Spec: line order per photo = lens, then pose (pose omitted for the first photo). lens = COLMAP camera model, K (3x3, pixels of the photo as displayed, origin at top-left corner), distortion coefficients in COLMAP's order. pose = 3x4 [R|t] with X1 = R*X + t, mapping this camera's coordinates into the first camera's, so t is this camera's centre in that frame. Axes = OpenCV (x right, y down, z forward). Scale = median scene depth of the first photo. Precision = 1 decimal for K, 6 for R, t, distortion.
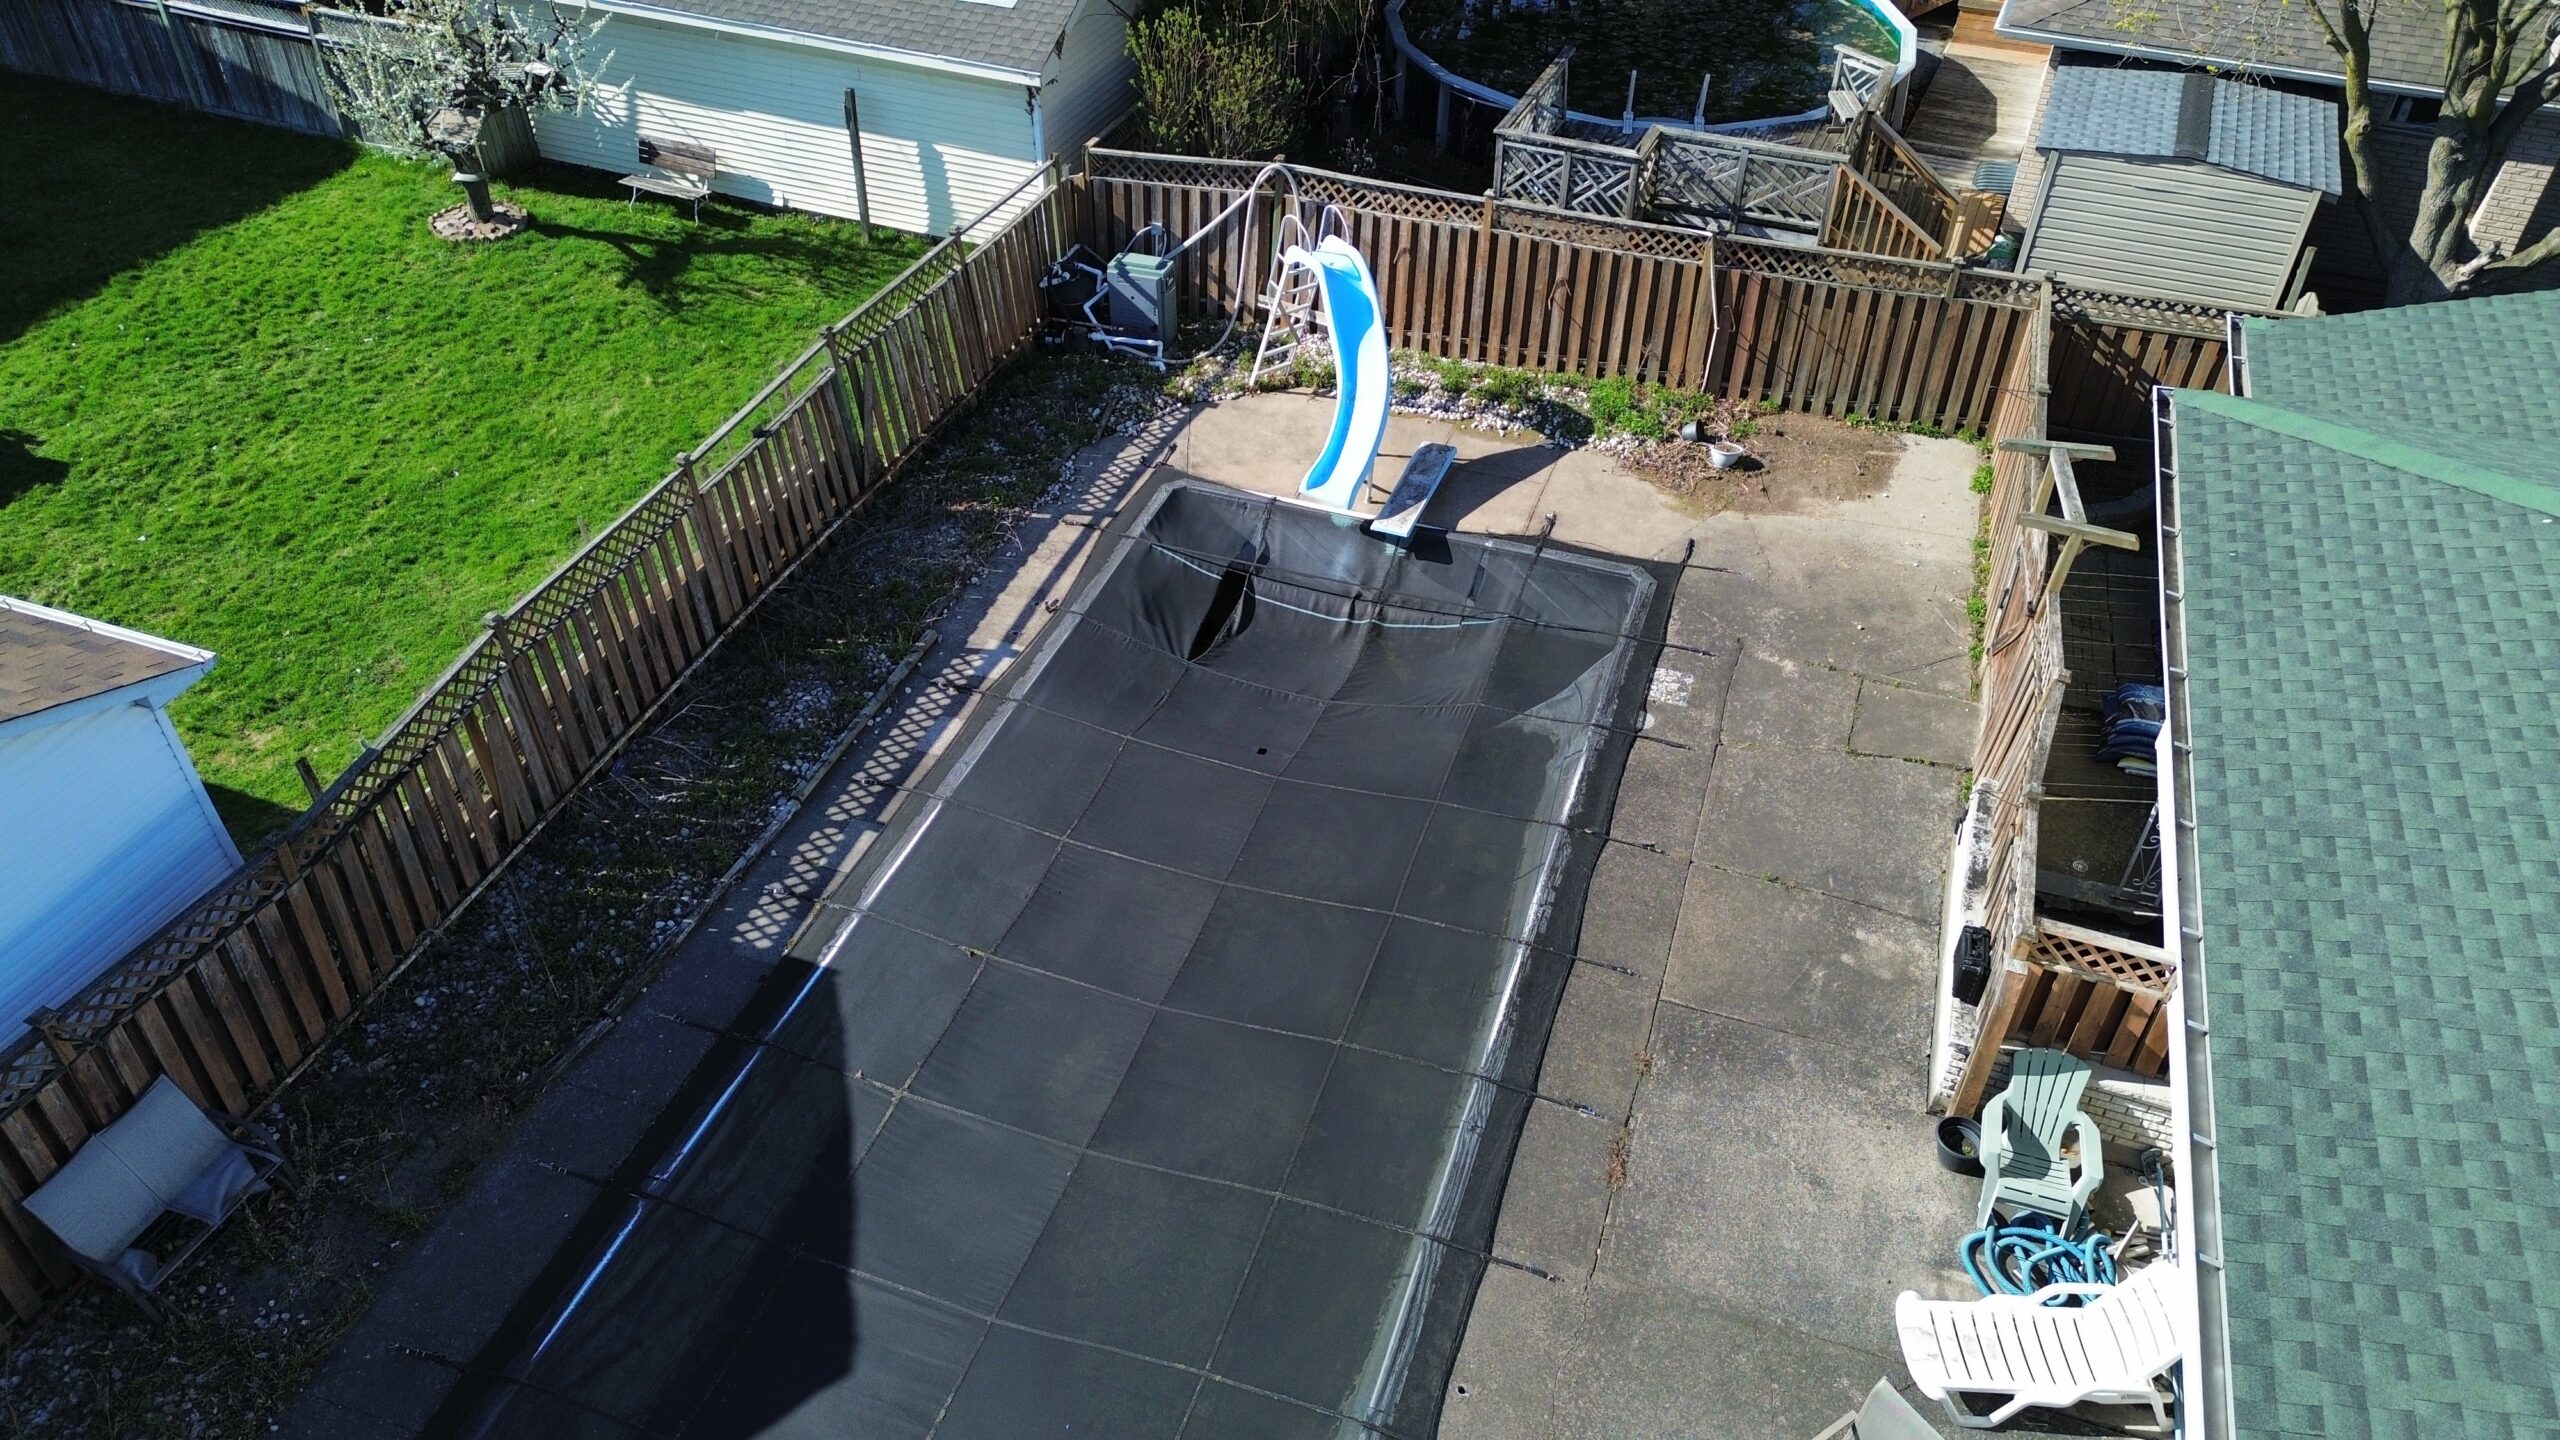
lens RADIAL K [[1796.3, 0, 1282.0], [0, 1796.3, 726.5], [0, 0, 1]] dist [0.075520, -0.079402]
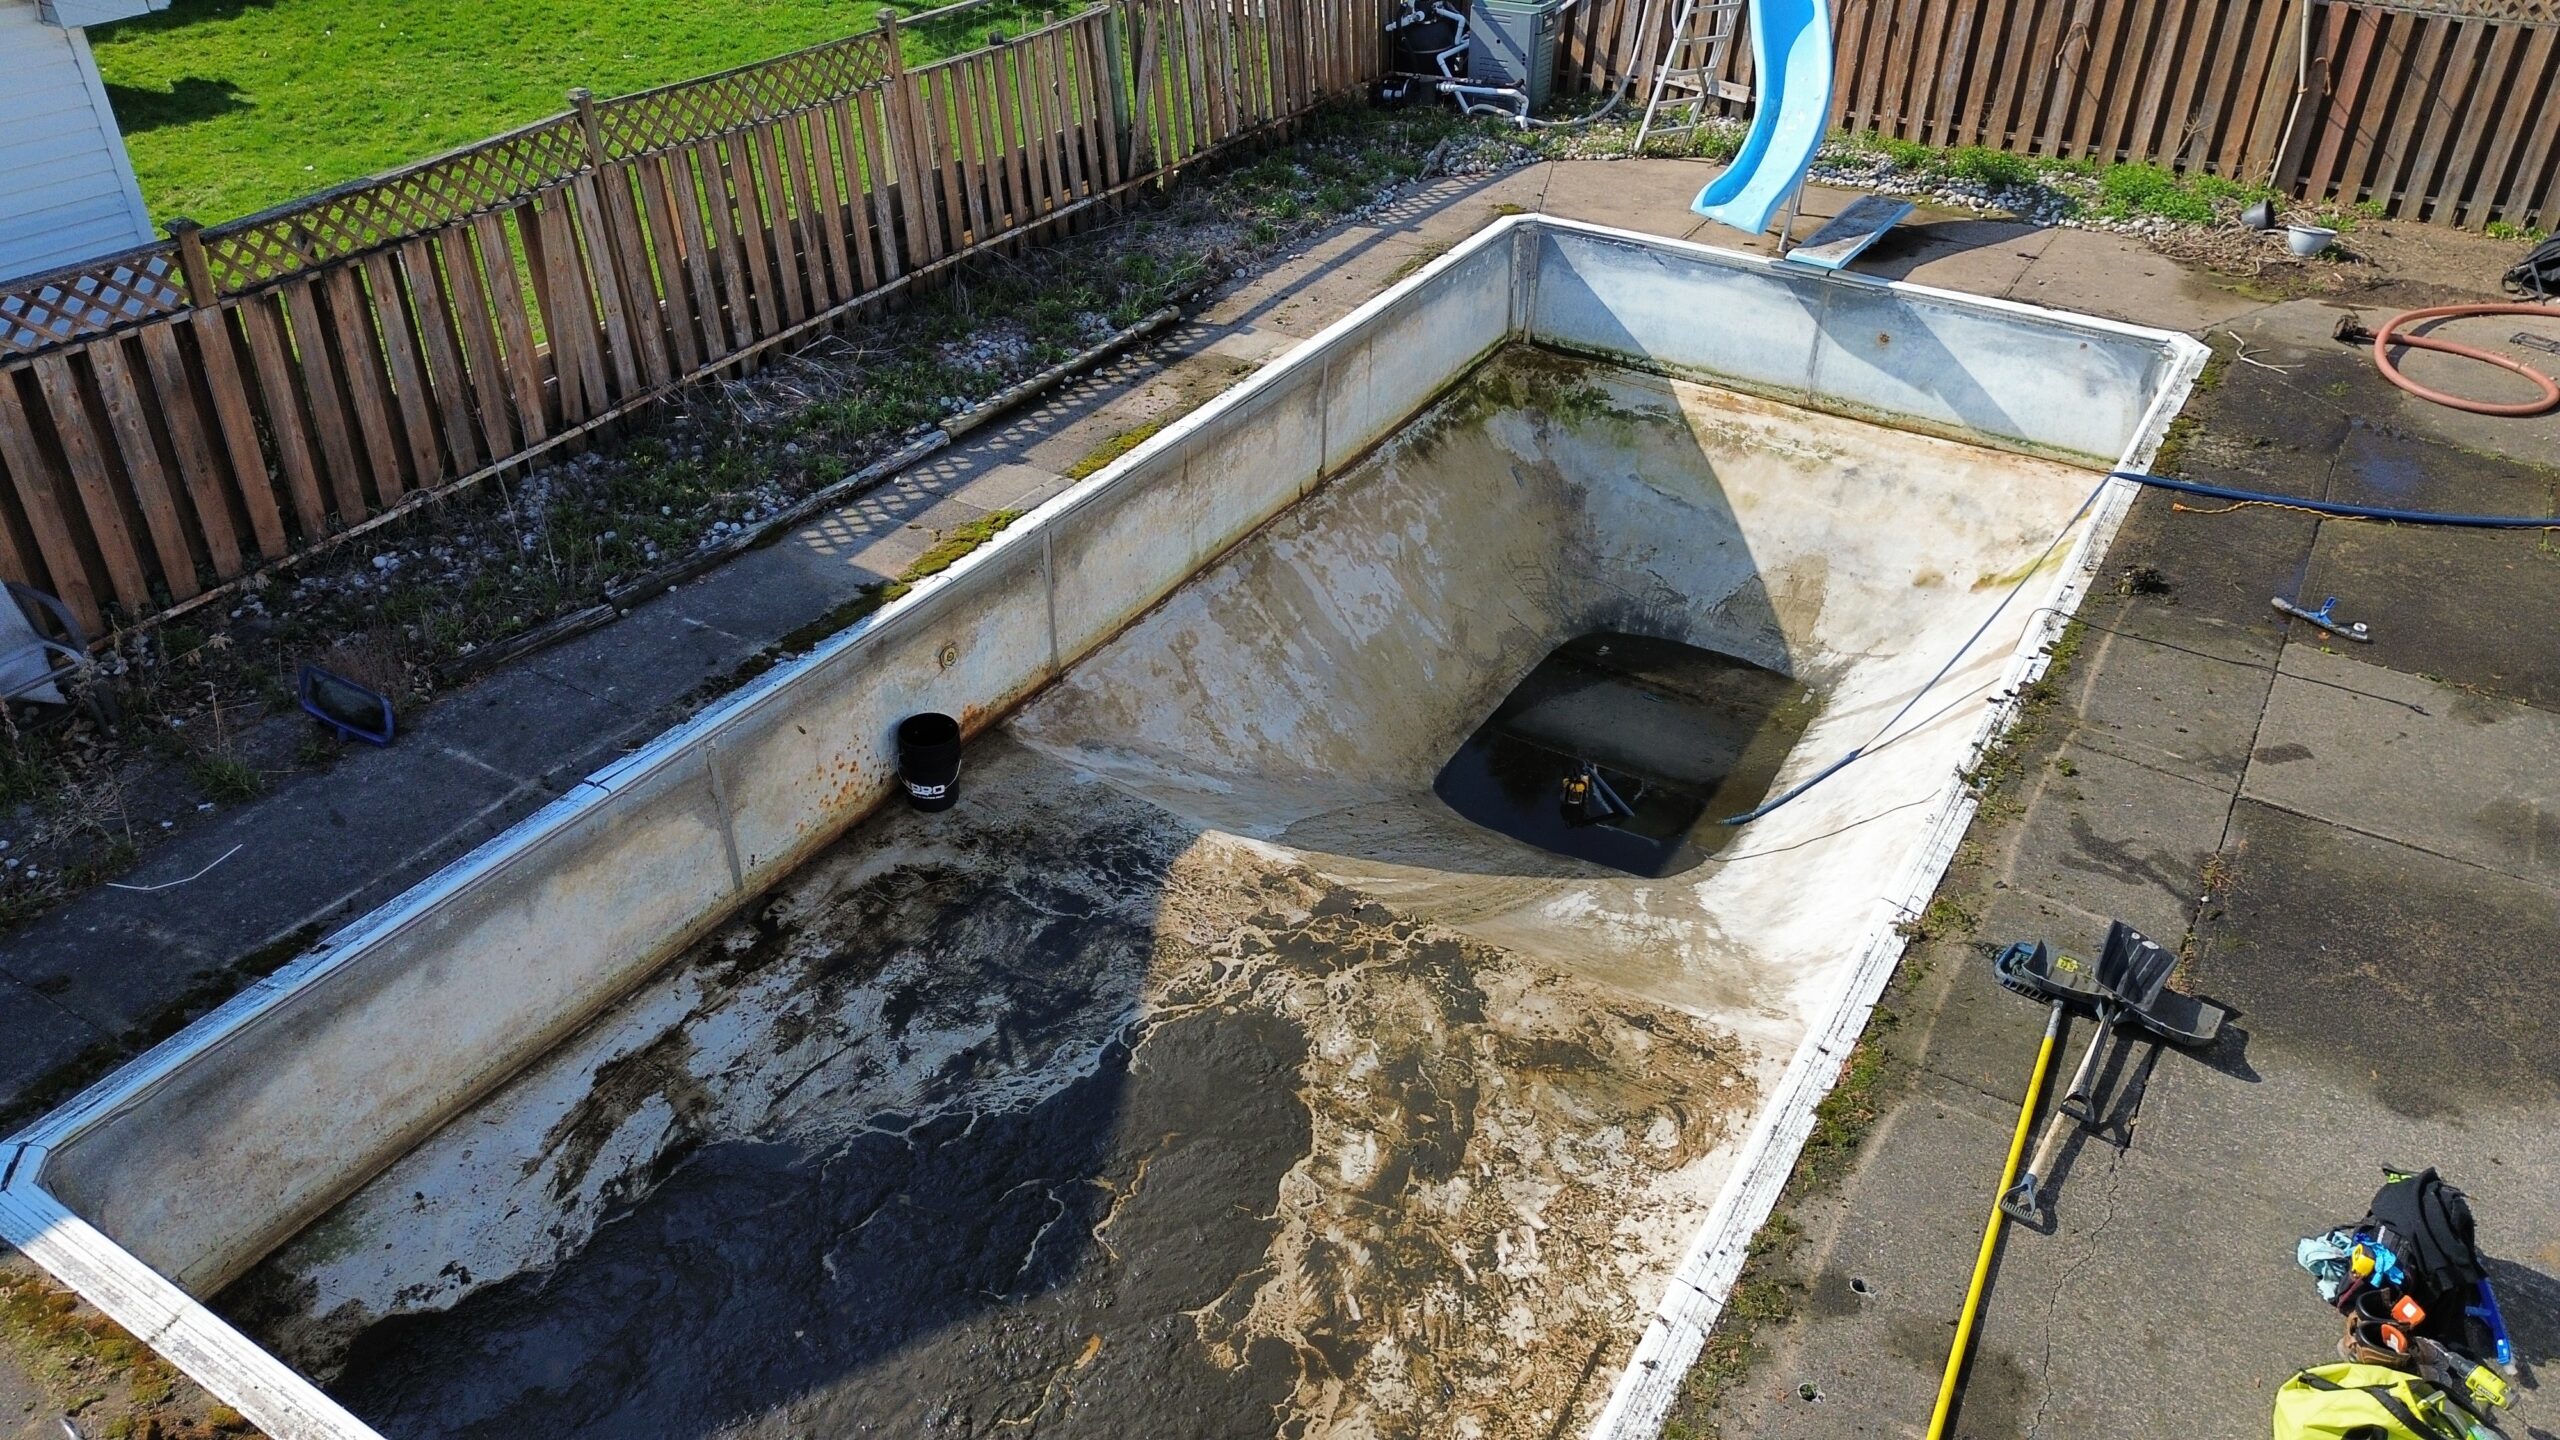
lens RADIAL K [[1810.7, 0, 1280.0], [0, 1810.7, 720.0], [0, 0, 1]] dist [0.072186, -0.078793]
pose [[0.975570, 0.120076, -0.183968, 0.007935], [-0.140376, 0.984874, -0.101580, 0.164516], [0.168988, 0.124923, 0.977669, 0.253753]]
